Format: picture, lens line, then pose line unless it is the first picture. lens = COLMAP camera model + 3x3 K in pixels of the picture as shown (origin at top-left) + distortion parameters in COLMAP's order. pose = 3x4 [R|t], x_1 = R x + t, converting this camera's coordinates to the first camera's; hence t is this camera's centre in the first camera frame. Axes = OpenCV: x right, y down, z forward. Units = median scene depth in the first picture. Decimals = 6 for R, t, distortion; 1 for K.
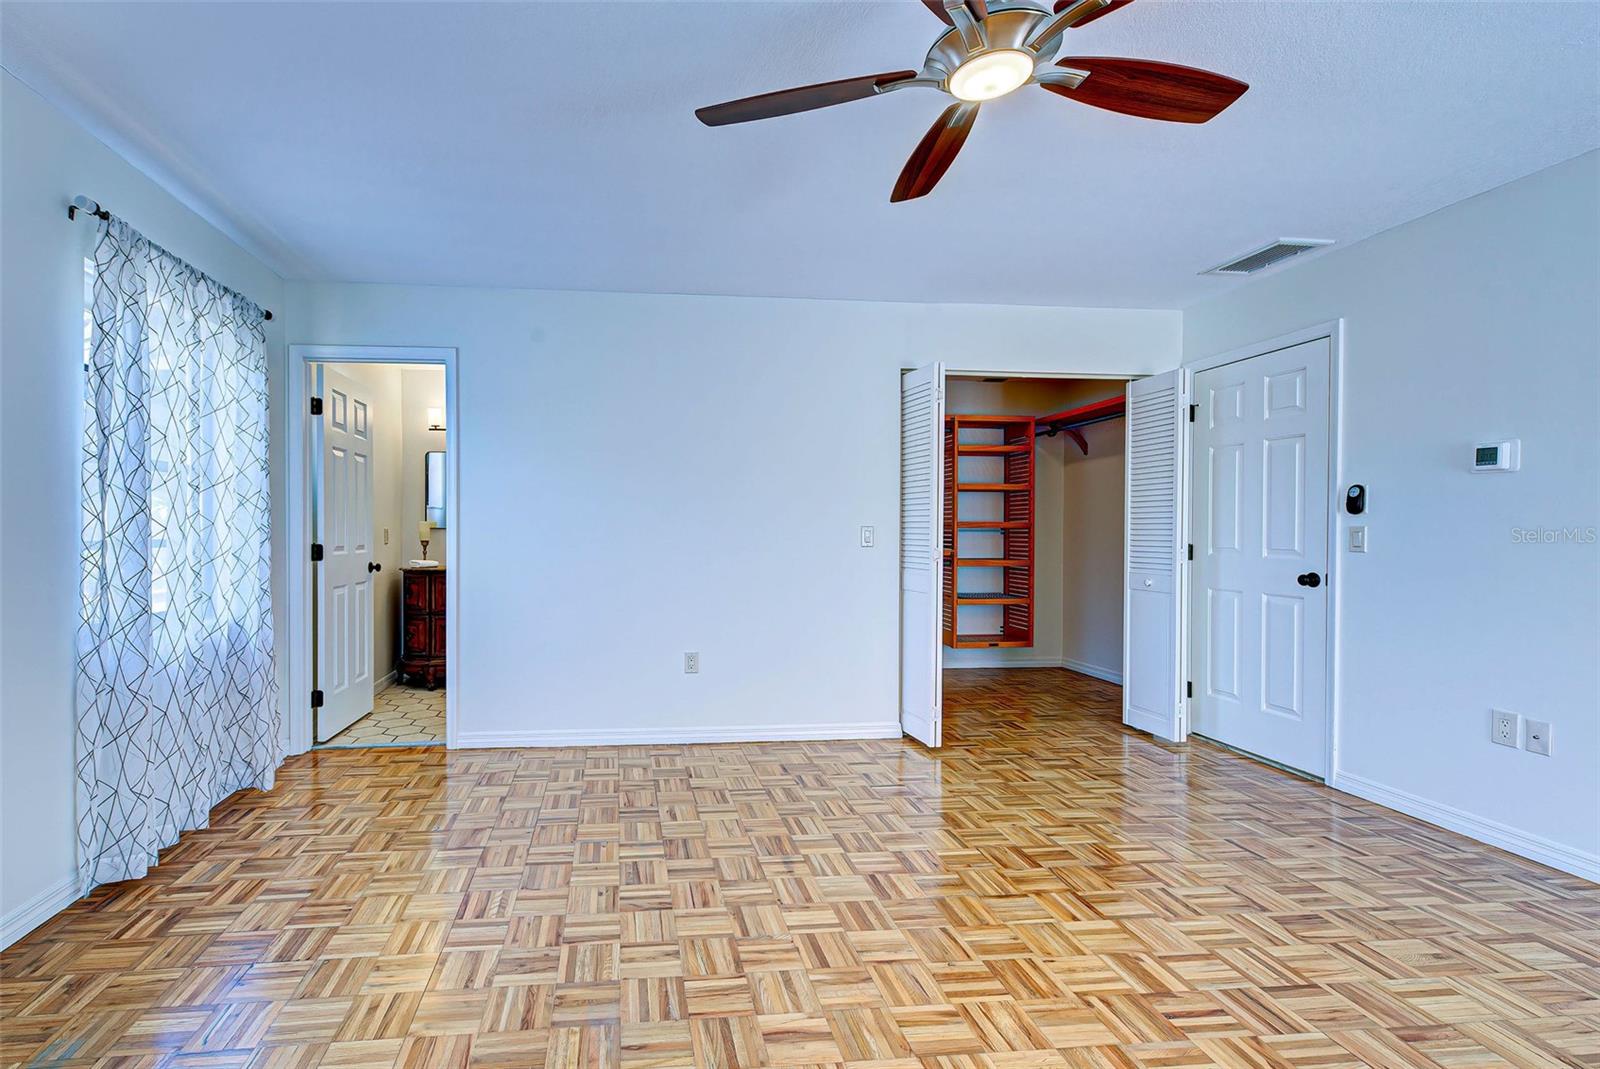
lens RADIAL K [[694.5, 0, 804.6], [0, 694.5, 537.0], [0, 0, 1]] dist [0.017442, -0.006684]
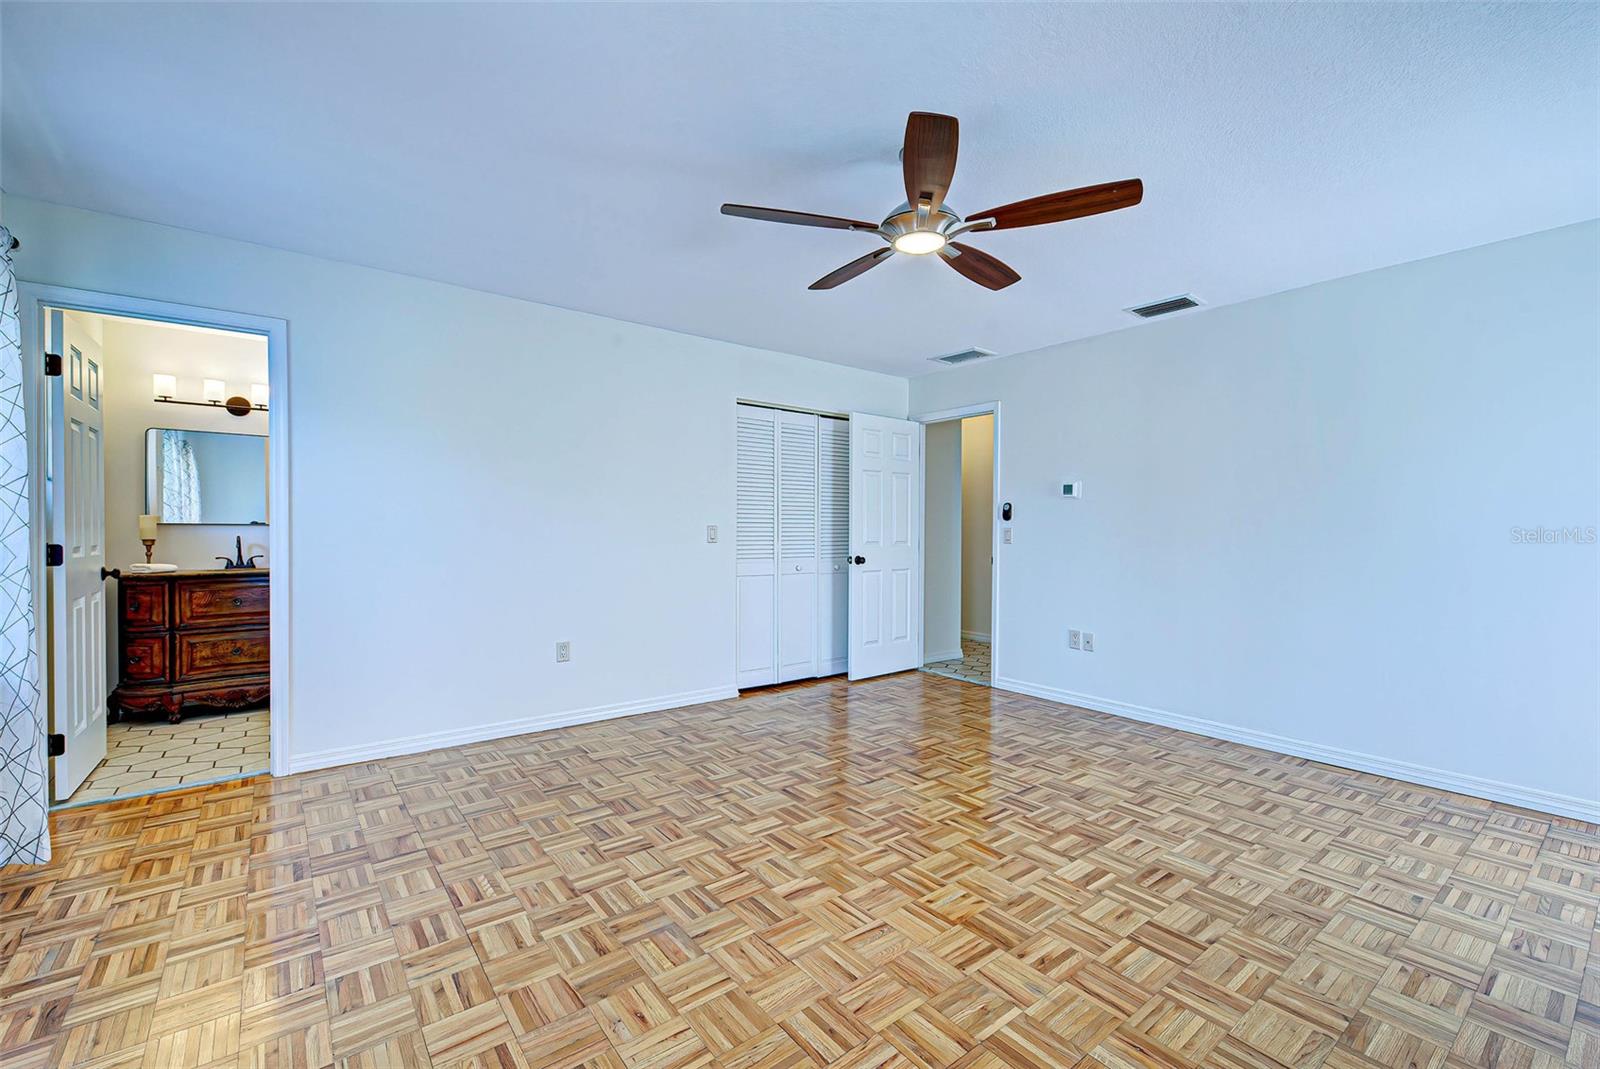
lens RADIAL K [[694.5, 0, 791.0], [0, 694.5, 535.4], [0, 0, 1]] dist [0.017442, -0.006684]
pose [[0.840565, -0.001678, 0.541707, -0.583966], [-0.000365, 0.999993, 0.003664, -0.003659], [-0.541710, -0.003278, 0.840559, -0.116863]]
